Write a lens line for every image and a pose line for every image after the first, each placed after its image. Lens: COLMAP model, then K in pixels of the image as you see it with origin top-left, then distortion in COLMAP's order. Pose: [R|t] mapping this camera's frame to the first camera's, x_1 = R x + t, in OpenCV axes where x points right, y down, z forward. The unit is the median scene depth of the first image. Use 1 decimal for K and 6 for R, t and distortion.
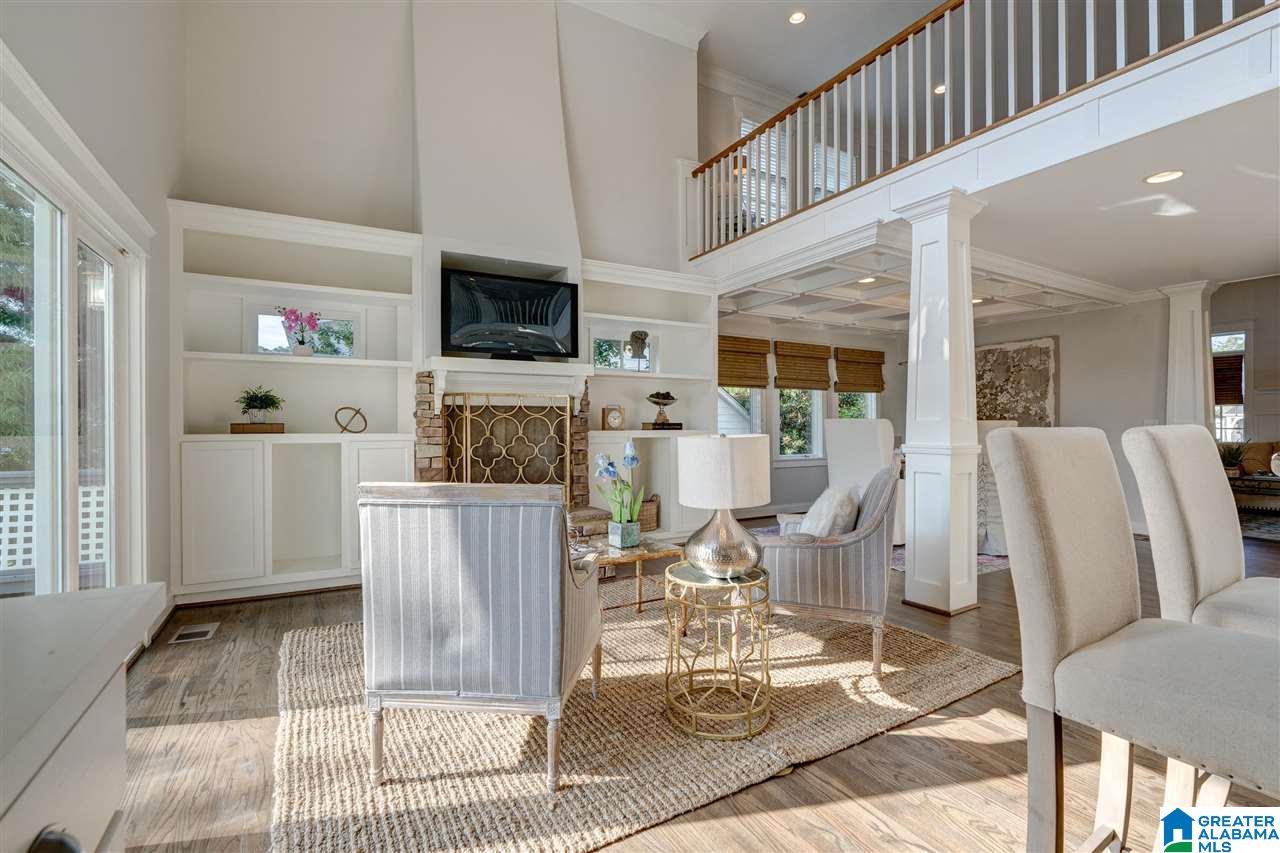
lens RADIAL K [[584.7, 0, 645.1], [0, 584.7, 423.7], [0, 0, 1]] dist [-0.009403, 0.003594]
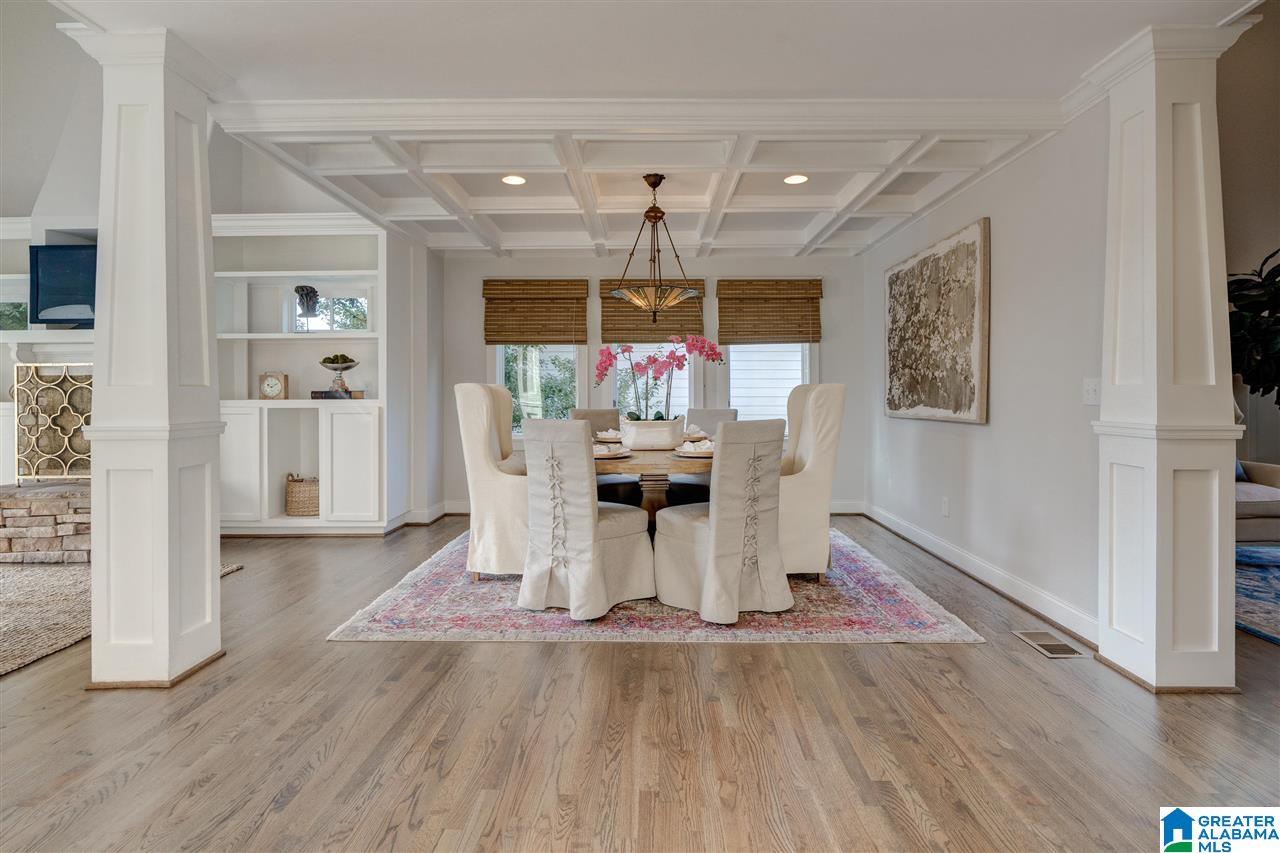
lens RADIAL K [[616.0, 0, 646.2], [0, 616.0, 390.1], [0, 0, 1]] dist [-0.002786, 0.003281]
pose [[0.860460, -0.003403, -0.509507, 0.726642], [0.004291, 0.999991, 0.000567, -0.000553], [0.509500, -0.002674, 0.860466, 0.379767]]
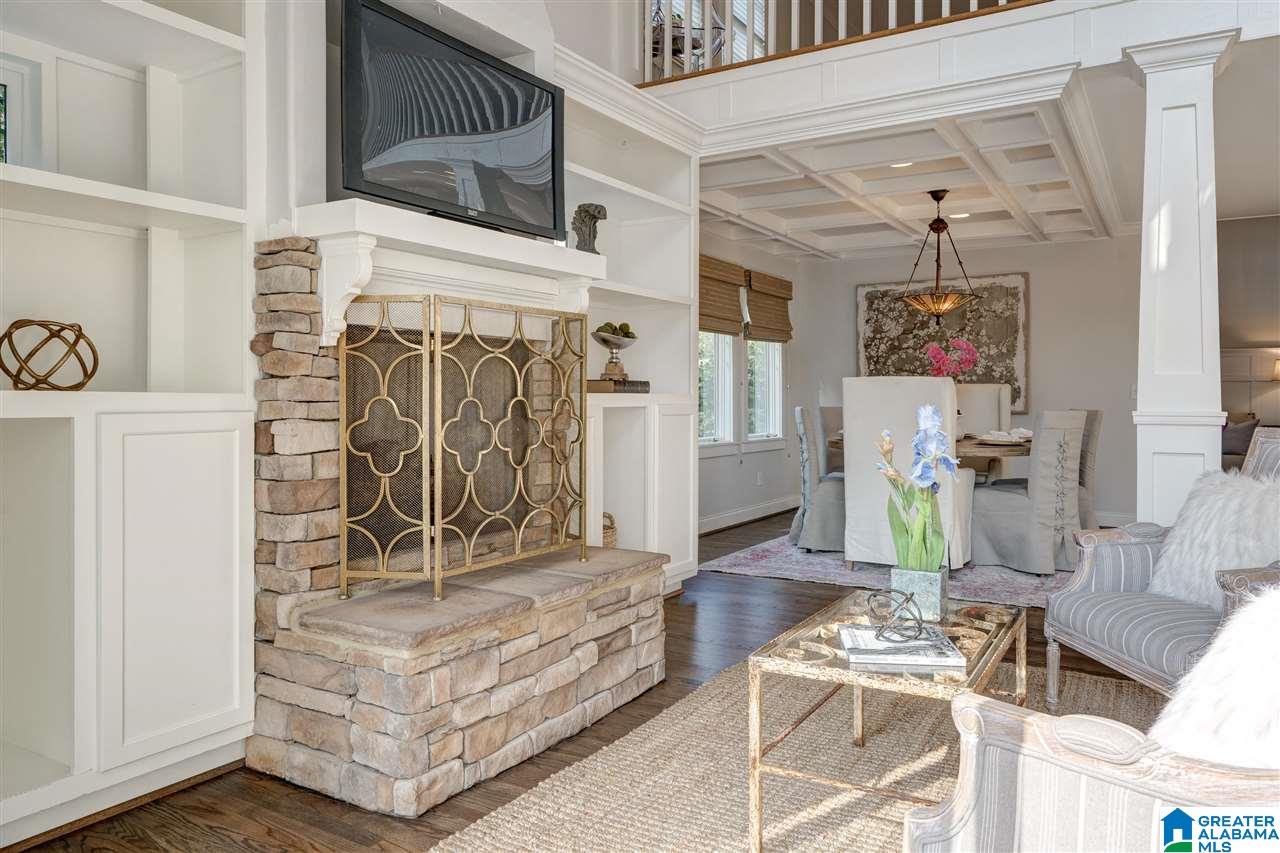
lens RADIAL K [[905.3, 0, 660.2], [0, 905.3, 414.7], [0, 0, 1]] dist [-0.000298, -0.003981]
pose [[0.867009, -0.007613, 0.498234, -0.292835], [-0.002229, 0.999814, 0.019155, 0.011770], [-0.498287, -0.017718, 0.866831, 0.215863]]
